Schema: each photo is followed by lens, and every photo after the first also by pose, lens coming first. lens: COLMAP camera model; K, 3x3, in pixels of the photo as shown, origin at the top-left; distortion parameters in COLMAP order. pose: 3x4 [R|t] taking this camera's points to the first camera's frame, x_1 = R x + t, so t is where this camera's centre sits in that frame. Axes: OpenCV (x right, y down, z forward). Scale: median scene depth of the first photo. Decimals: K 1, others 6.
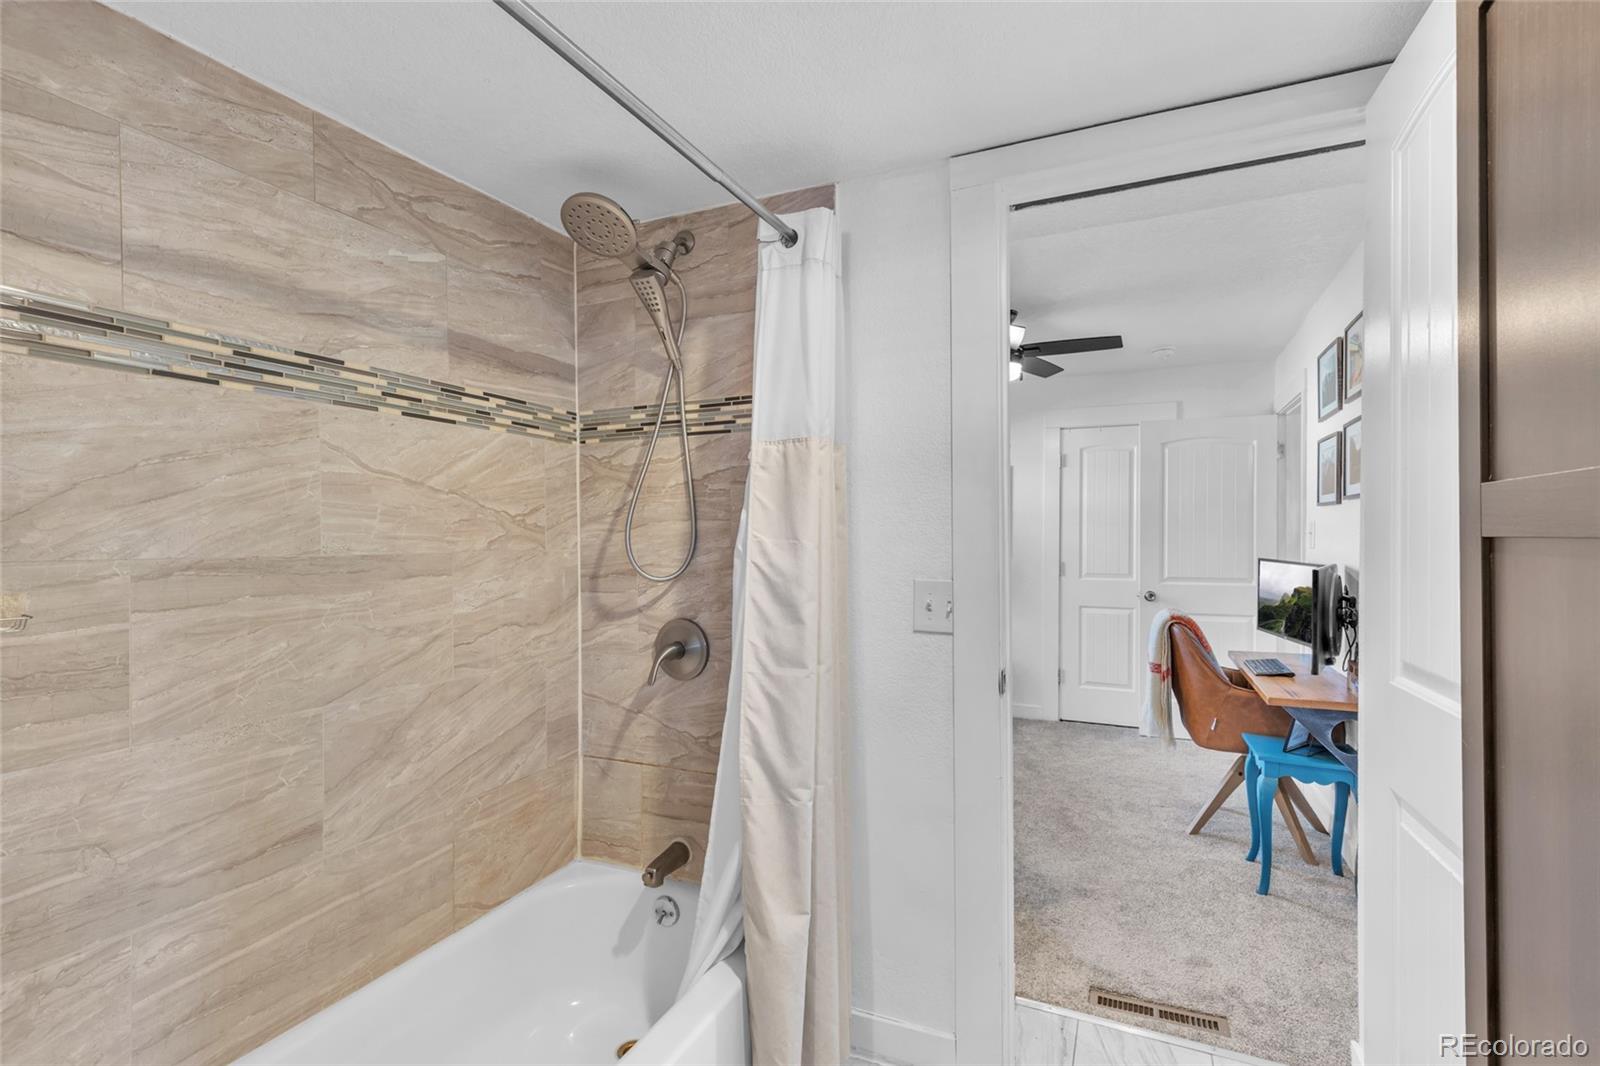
lens RADIAL K [[739.5, 0, 802.9], [0, 739.5, 524.2], [0, 0, 1]] dist [0.006227, -0.001936]
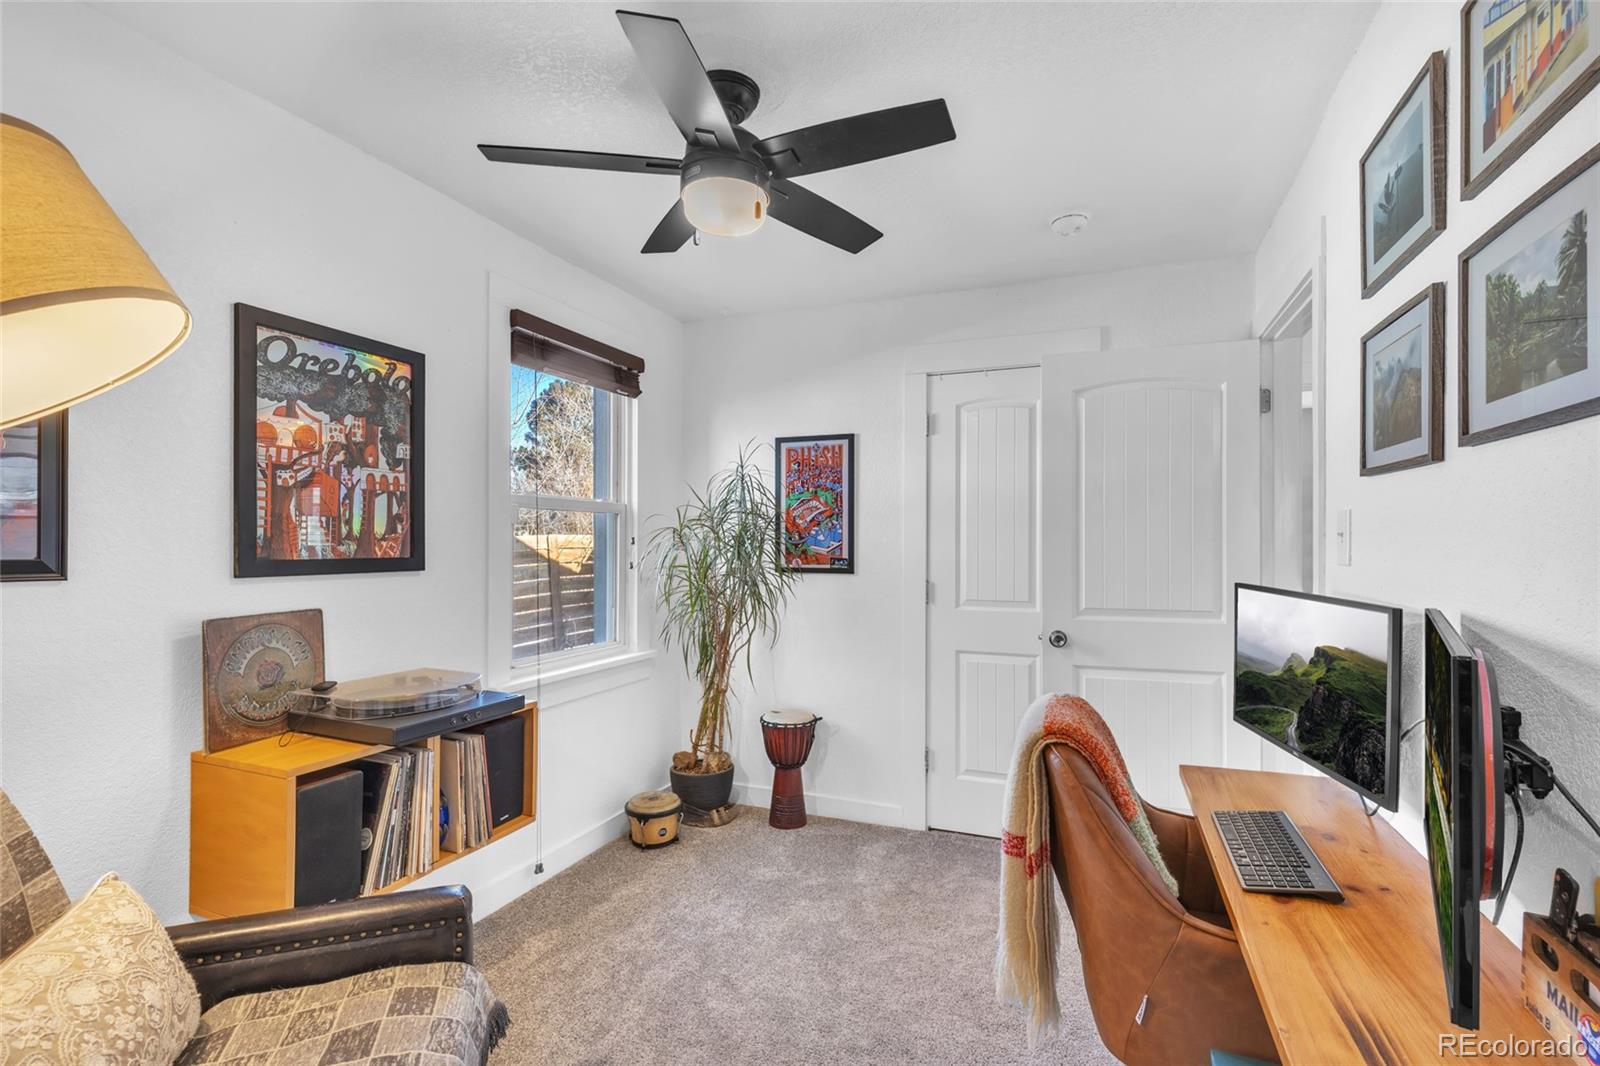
lens RADIAL K [[739.5, 0, 794.9], [0, 739.5, 530.9], [0, 0, 1]] dist [0.006227, -0.001936]
pose [[0.999441, -0.006369, 0.032816, 0.932073], [0.006424, 0.999978, -0.001572, 0.030745], [-0.032805, 0.001782, 0.999460, 1.588033]]
